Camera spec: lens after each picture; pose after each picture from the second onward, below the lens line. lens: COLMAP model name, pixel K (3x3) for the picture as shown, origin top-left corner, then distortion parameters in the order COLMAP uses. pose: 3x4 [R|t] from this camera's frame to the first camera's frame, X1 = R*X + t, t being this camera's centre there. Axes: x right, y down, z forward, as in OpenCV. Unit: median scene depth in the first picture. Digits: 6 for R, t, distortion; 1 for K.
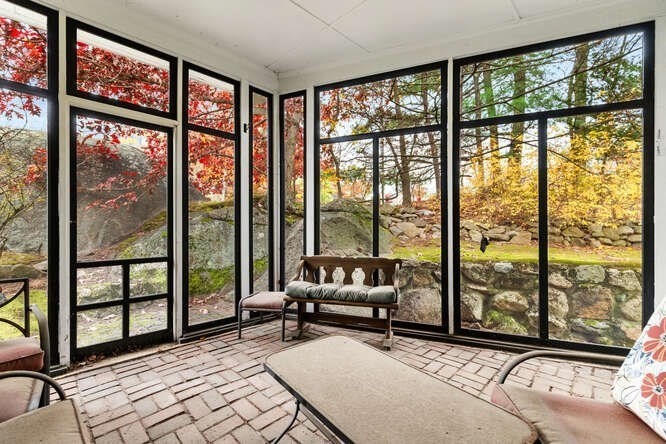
lens RADIAL K [[303.9, 0, 328.2], [0, 303.9, 216.8], [0, 0, 1]] dist [0.001984, 0.000194]
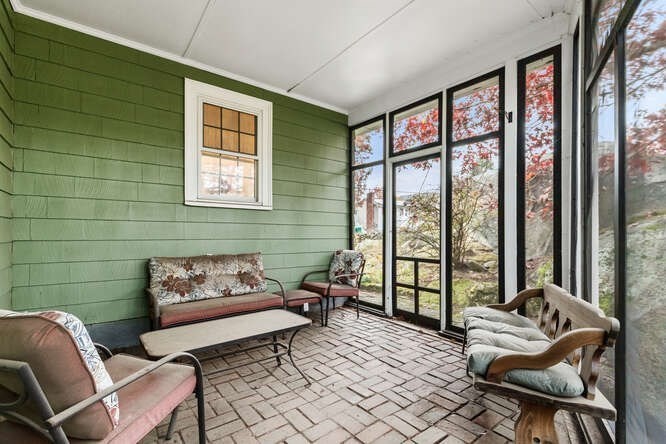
lens RADIAL K [[303.9, 0, 328.2], [0, 303.9, 216.8], [0, 0, 1]] dist [0.001984, 0.000194]
pose [[-0.147763, -0.054817, -0.987502, 0.808324], [0.020244, 0.998086, -0.058434, 0.026675], [0.988816, -0.028625, -0.146371, 0.822991]]
